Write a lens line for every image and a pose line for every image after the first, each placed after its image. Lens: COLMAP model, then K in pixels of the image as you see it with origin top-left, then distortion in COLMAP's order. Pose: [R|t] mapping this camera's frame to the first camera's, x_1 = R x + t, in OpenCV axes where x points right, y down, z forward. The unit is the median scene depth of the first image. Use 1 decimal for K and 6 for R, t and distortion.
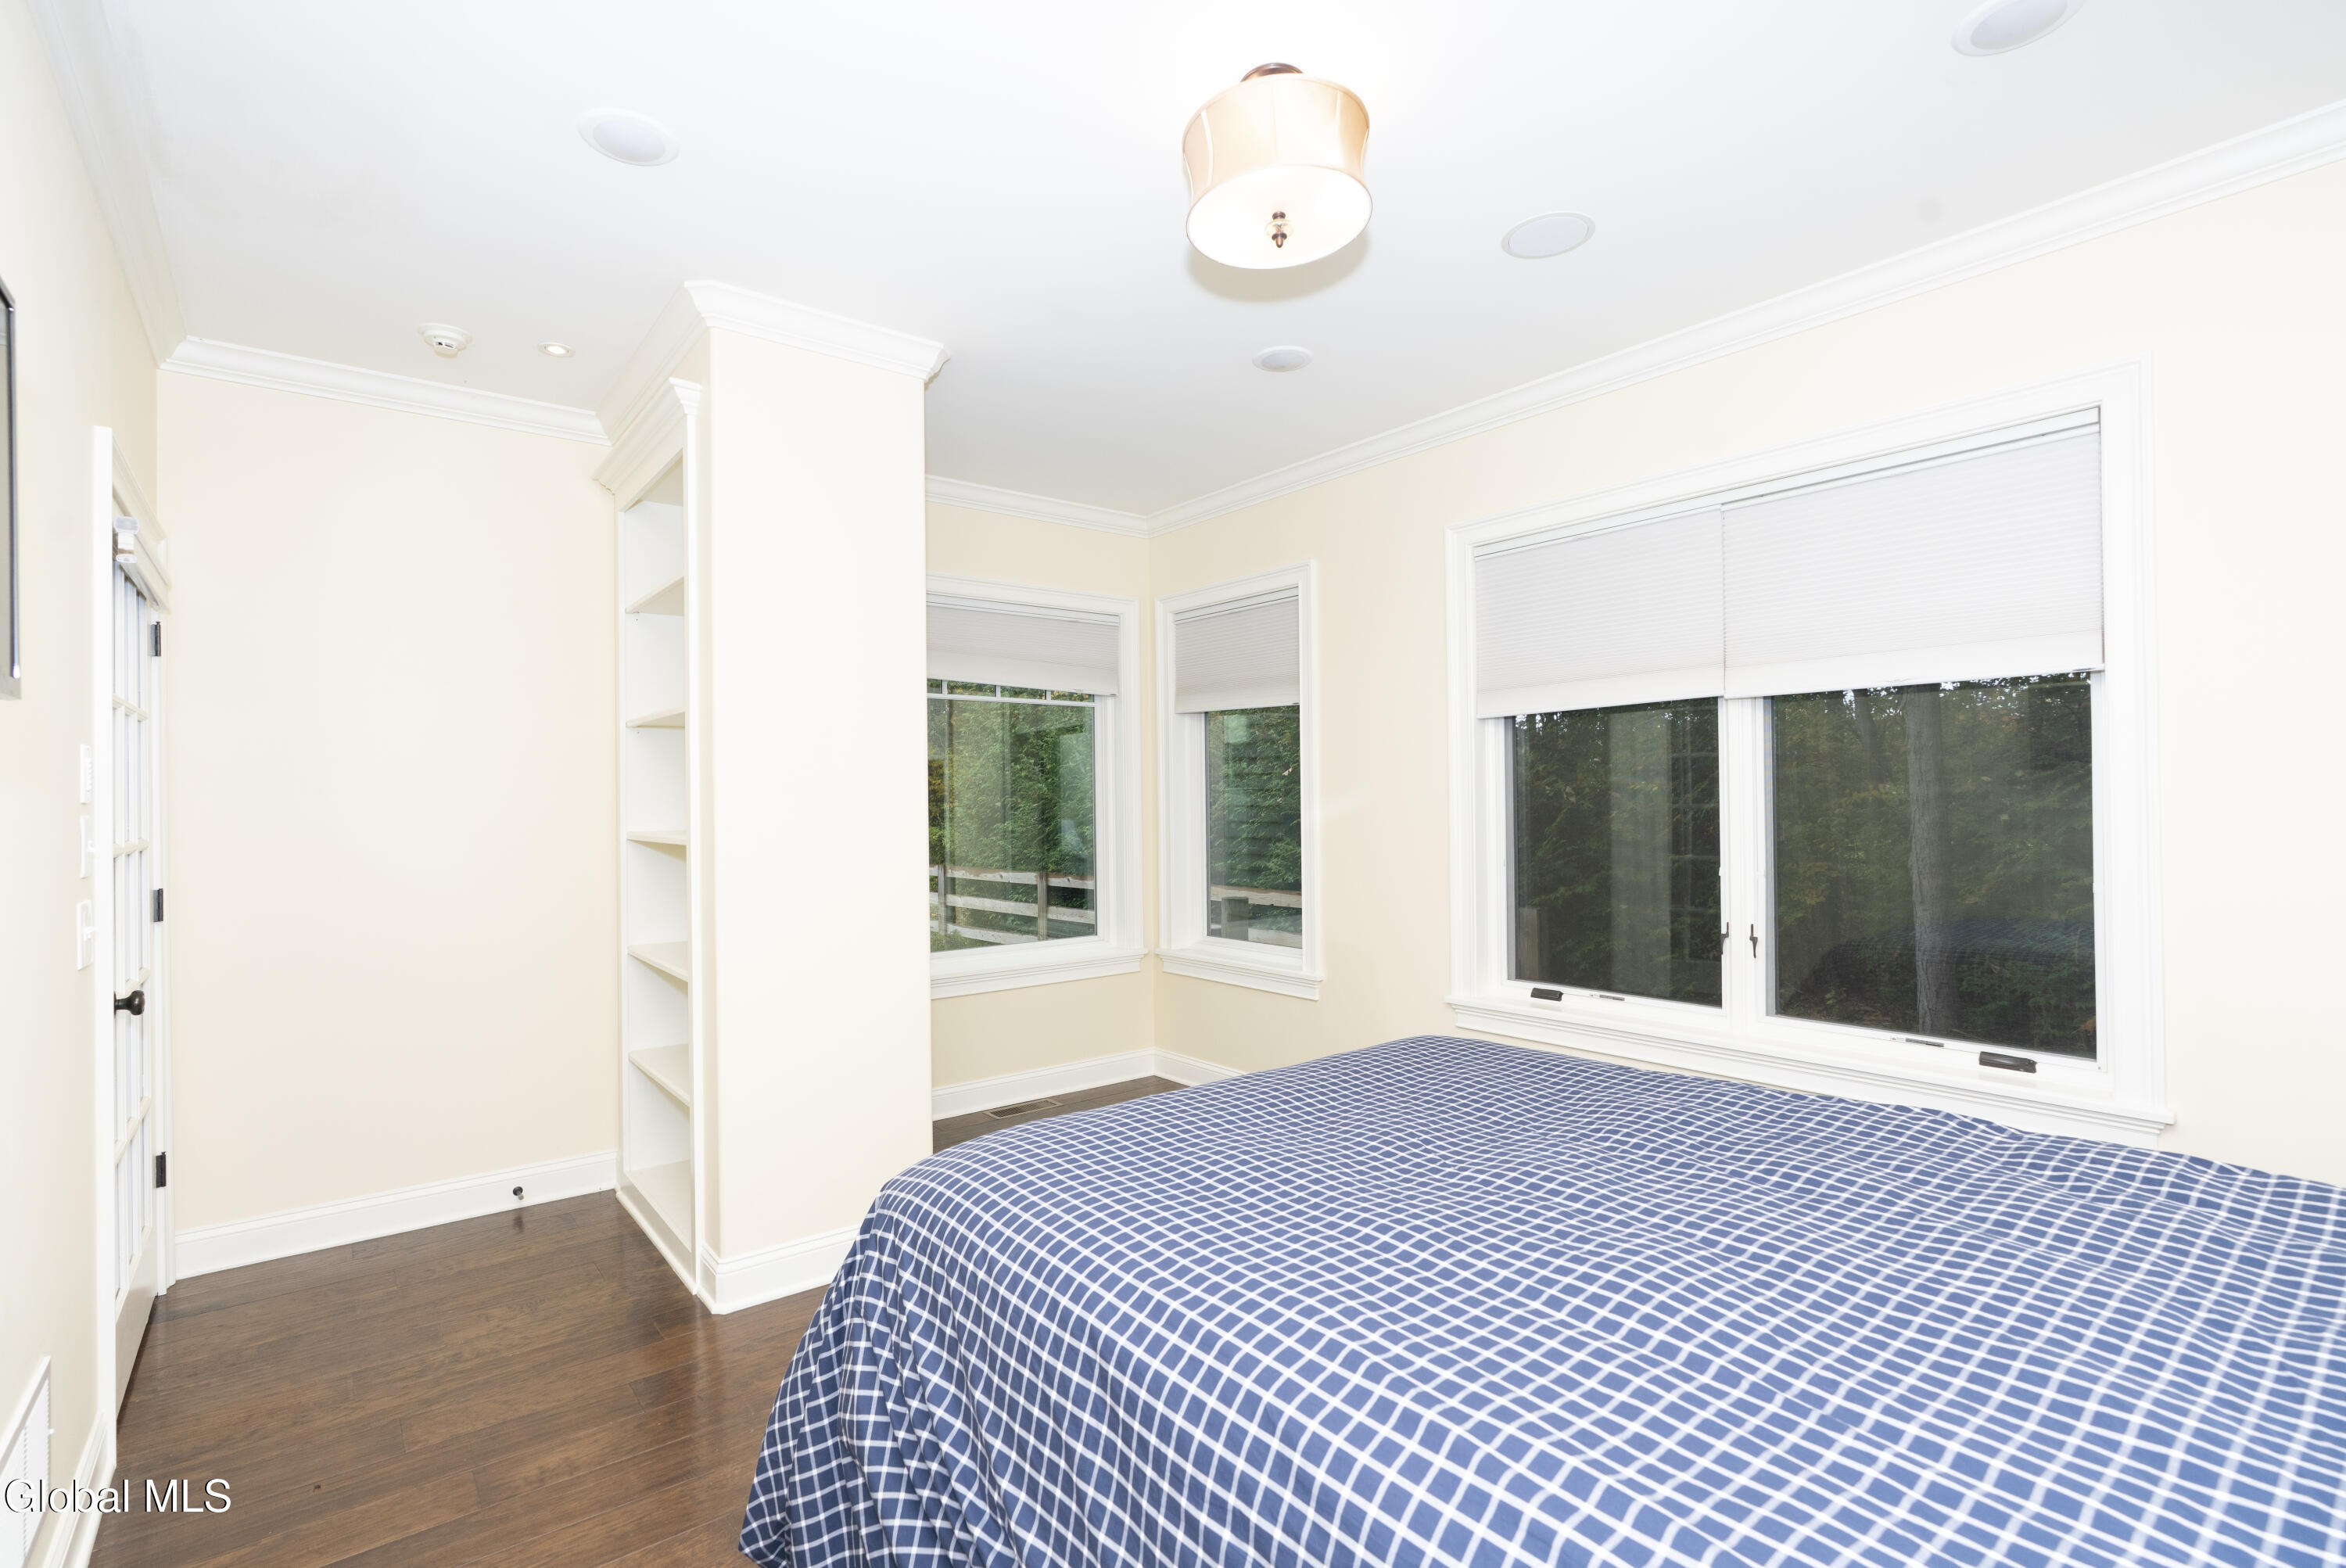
lens RADIAL K [[1045.2, 0, 1158.2], [0, 1045.2, 797.4], [0, 0, 1]] dist [-0.016911, 0.004591]
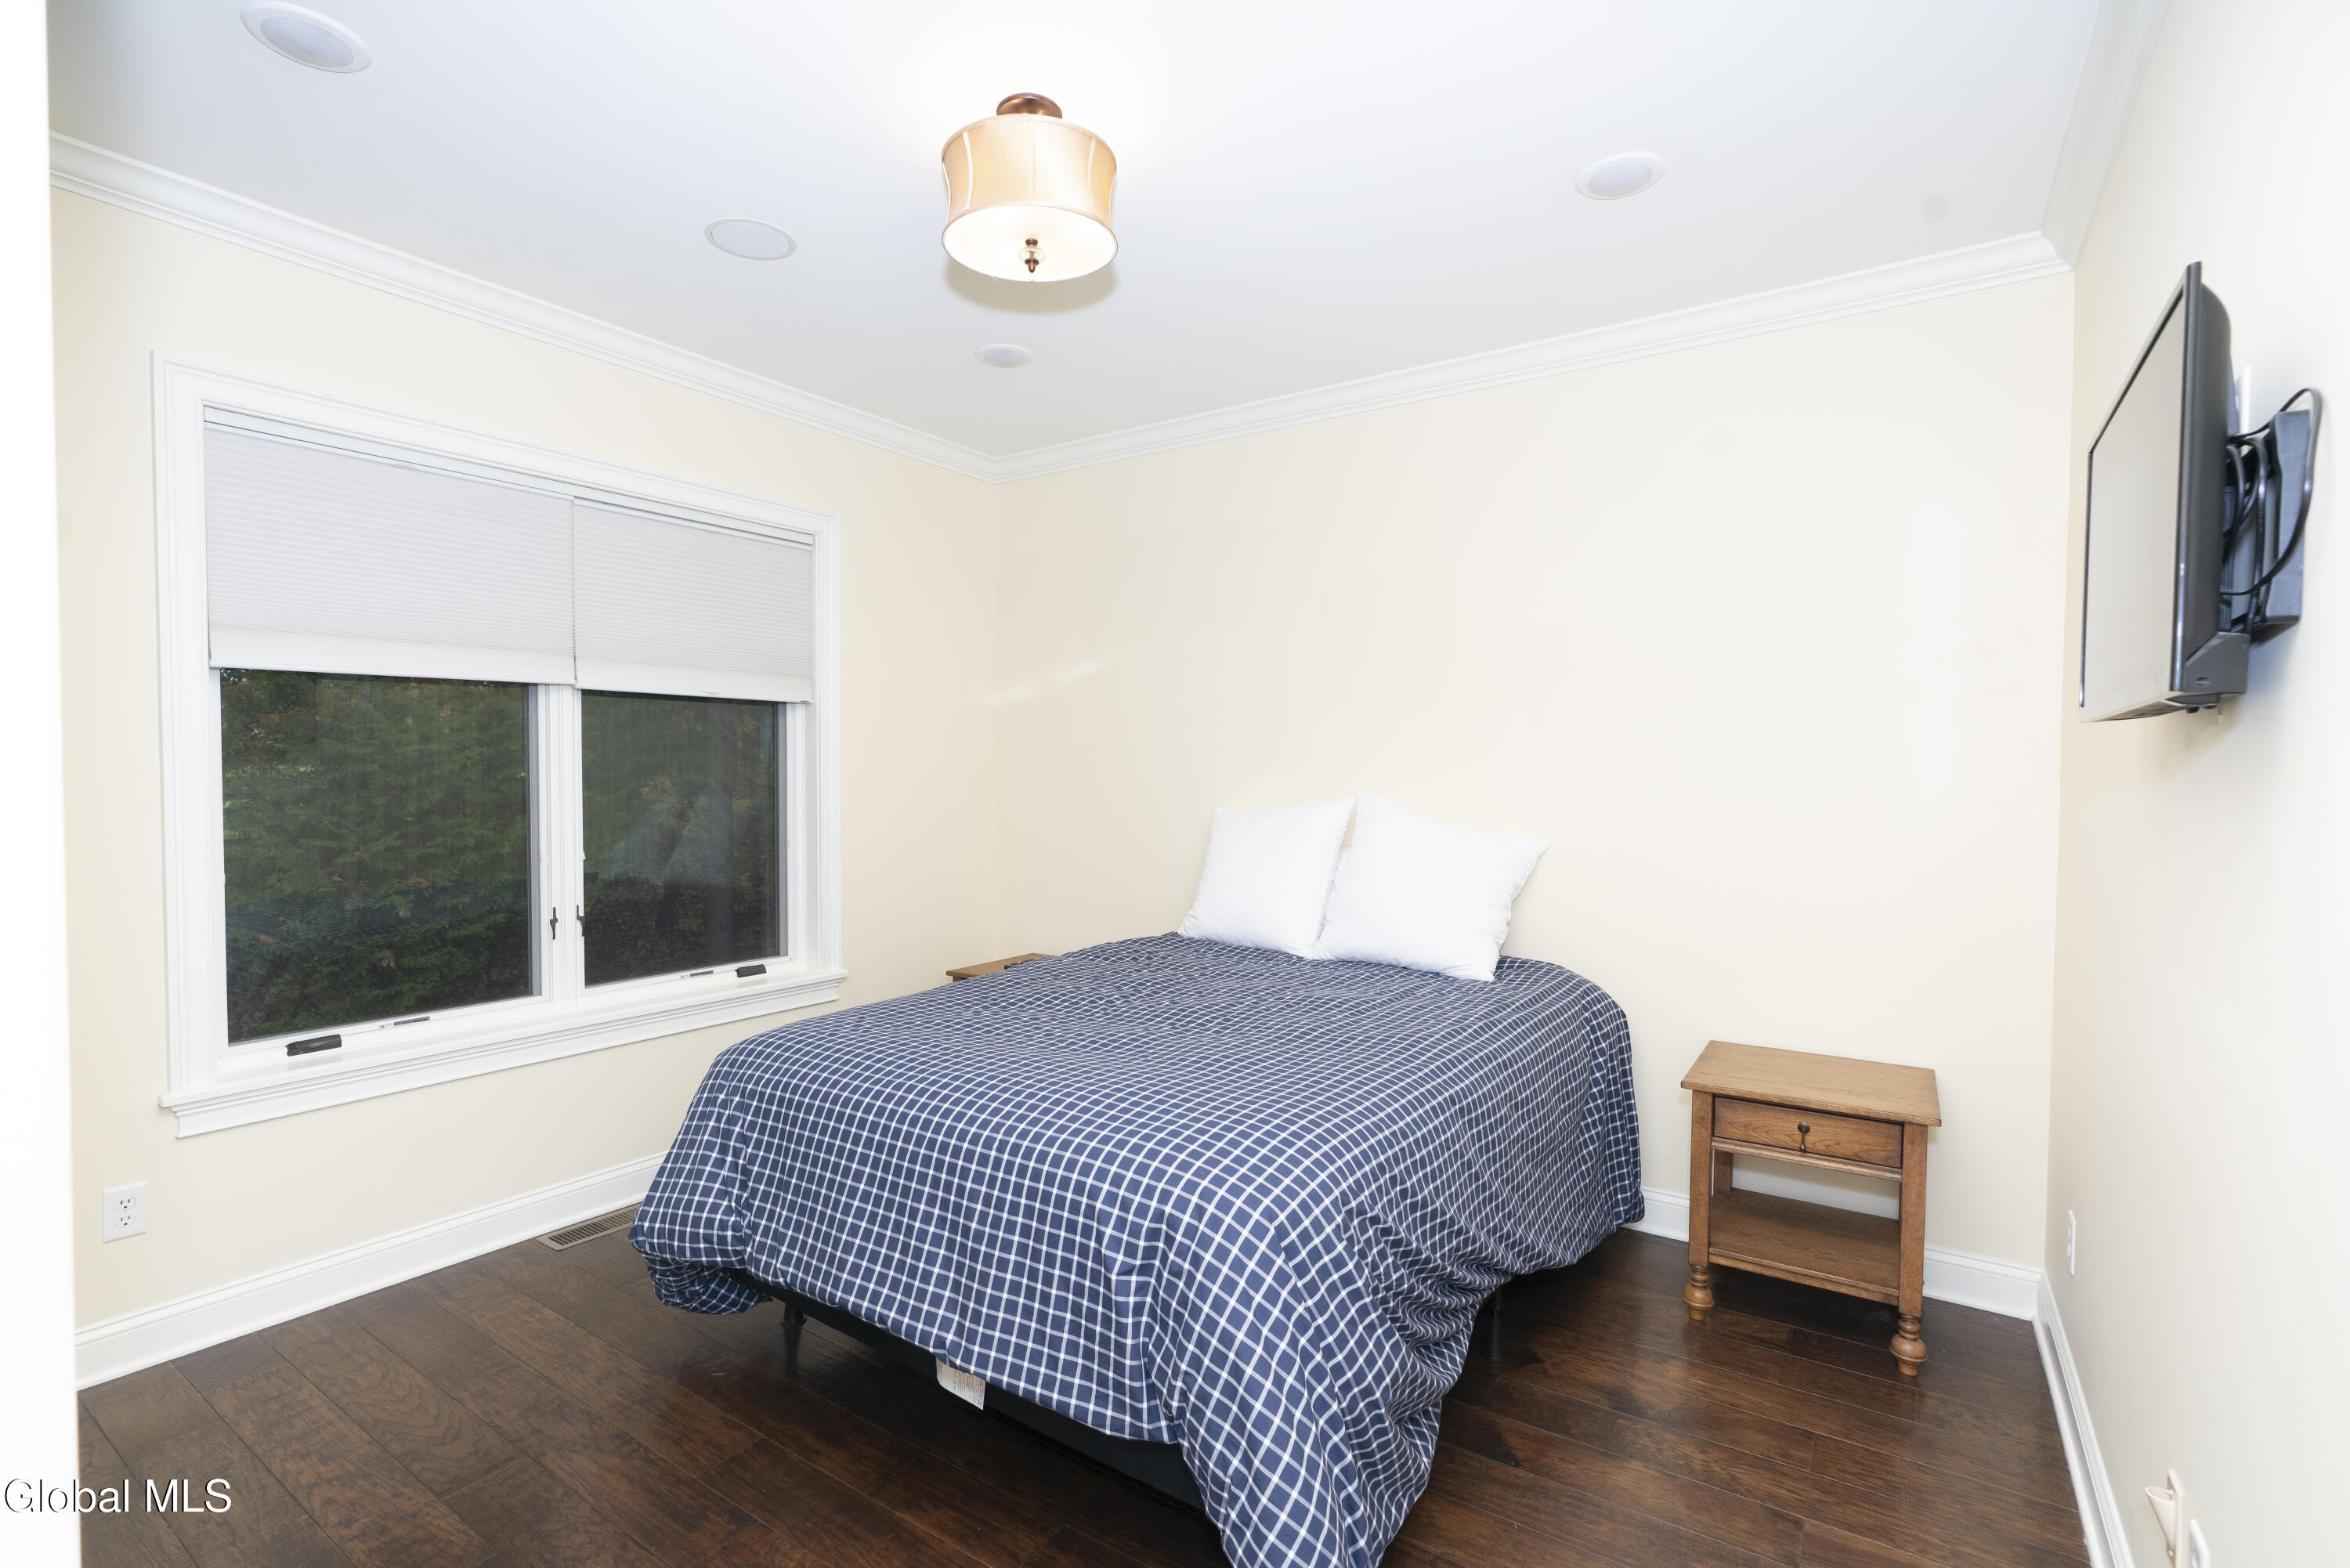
lens RADIAL K [[1046.9, 0, 1160.2], [0, 1046.9, 797.4], [0, 0, 1]] dist [-0.016911, 0.004591]
pose [[-0.254635, -0.009882, 0.966987, -0.601483], [0.004490, 0.999925, 0.011401, 0.004452], [-0.967027, 0.007245, -0.254572, 0.706832]]
